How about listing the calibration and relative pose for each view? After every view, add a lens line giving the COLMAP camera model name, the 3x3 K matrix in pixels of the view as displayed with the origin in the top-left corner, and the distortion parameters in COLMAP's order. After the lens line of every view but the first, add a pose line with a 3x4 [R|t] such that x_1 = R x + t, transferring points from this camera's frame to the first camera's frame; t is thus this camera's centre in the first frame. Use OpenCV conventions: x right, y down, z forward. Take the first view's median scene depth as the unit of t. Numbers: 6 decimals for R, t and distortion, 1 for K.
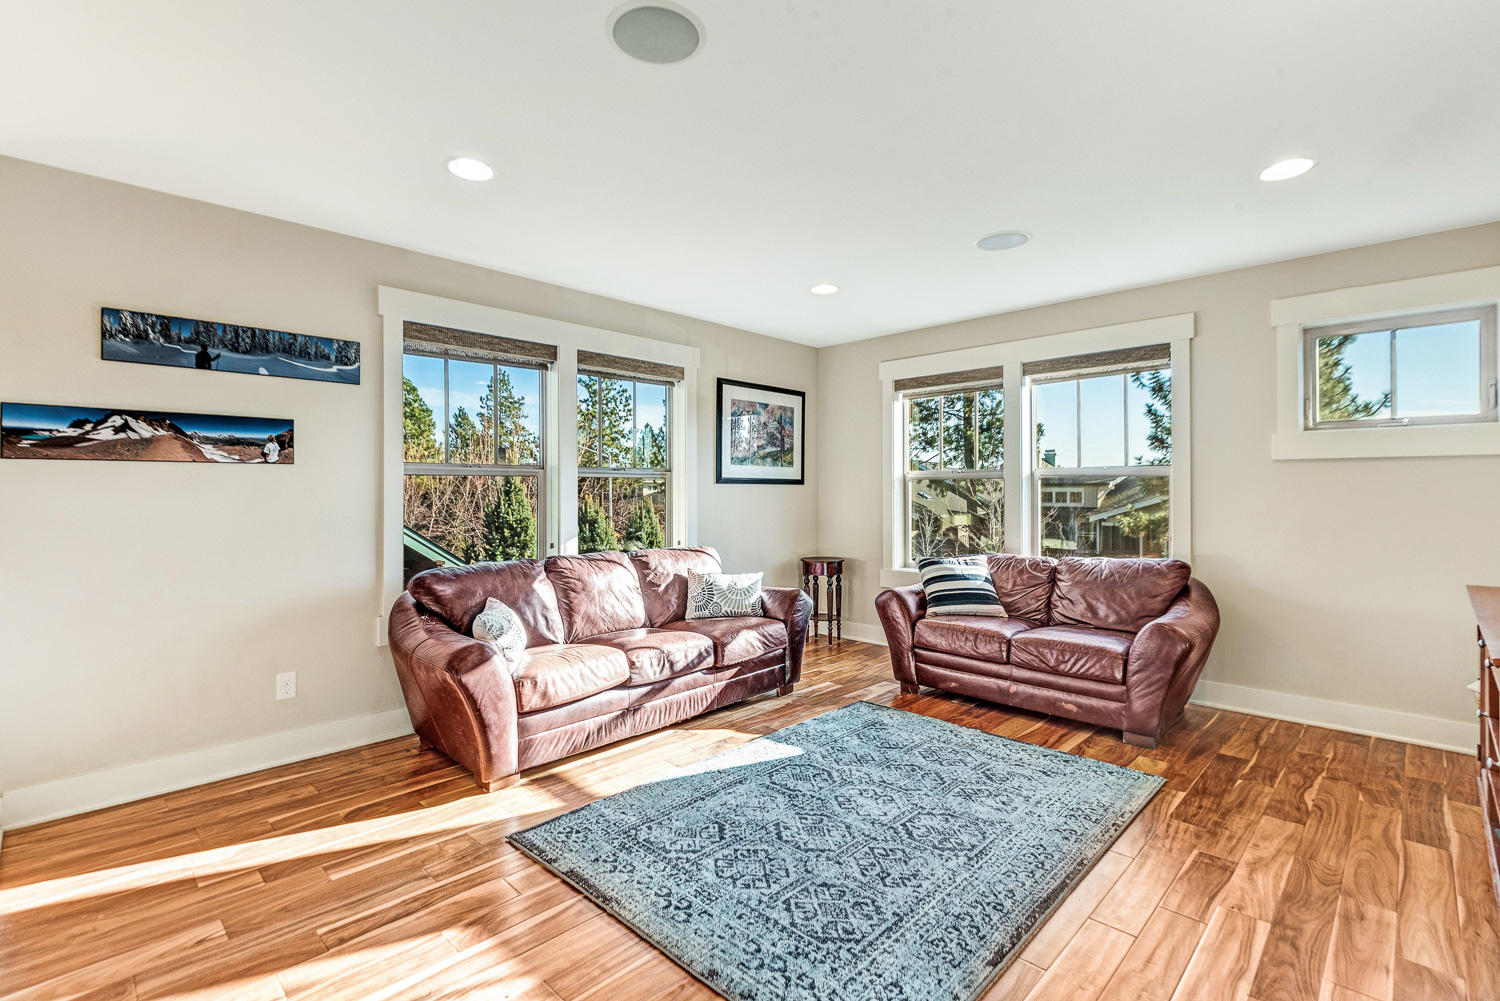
lens RADIAL K [[690.9, 0, 737.9], [0, 690.9, 486.0], [0, 0, 1]] dist [0.028748, -0.019547]
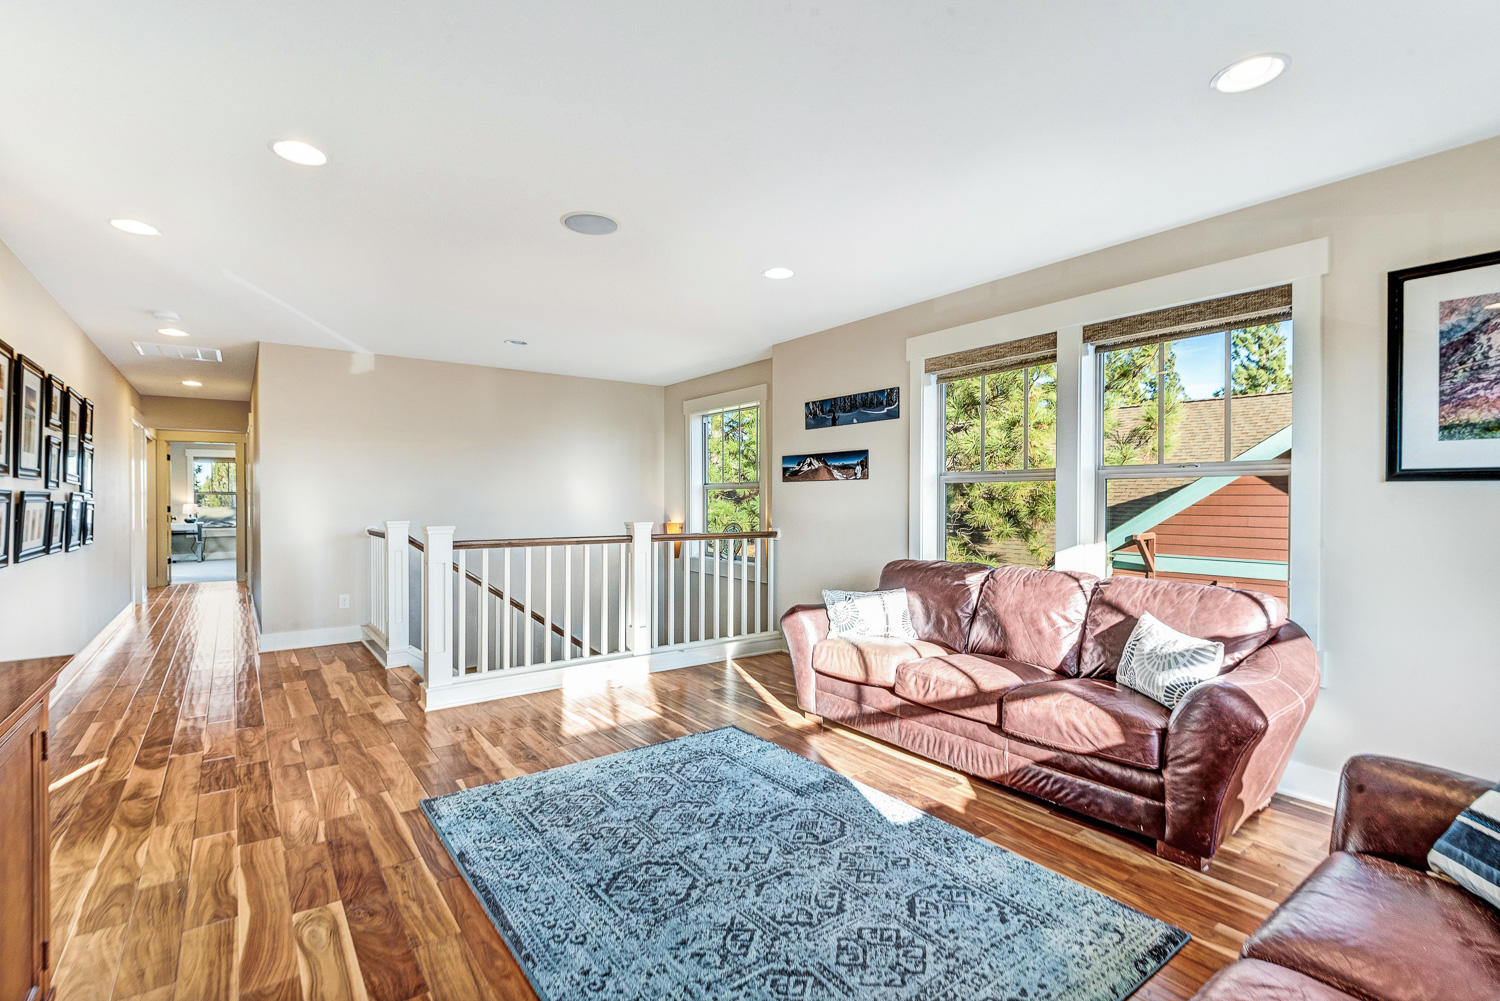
lens RADIAL K [[690.9, 0, 737.9], [0, 690.9, 486.0], [0, 0, 1]] dist [0.028748, -0.019547]
pose [[-0.167332, -0.019004, -0.985717, 0.953993], [0.006094, 0.999775, -0.020310, 0.013919], [0.985882, -0.009406, -0.167178, 1.049470]]
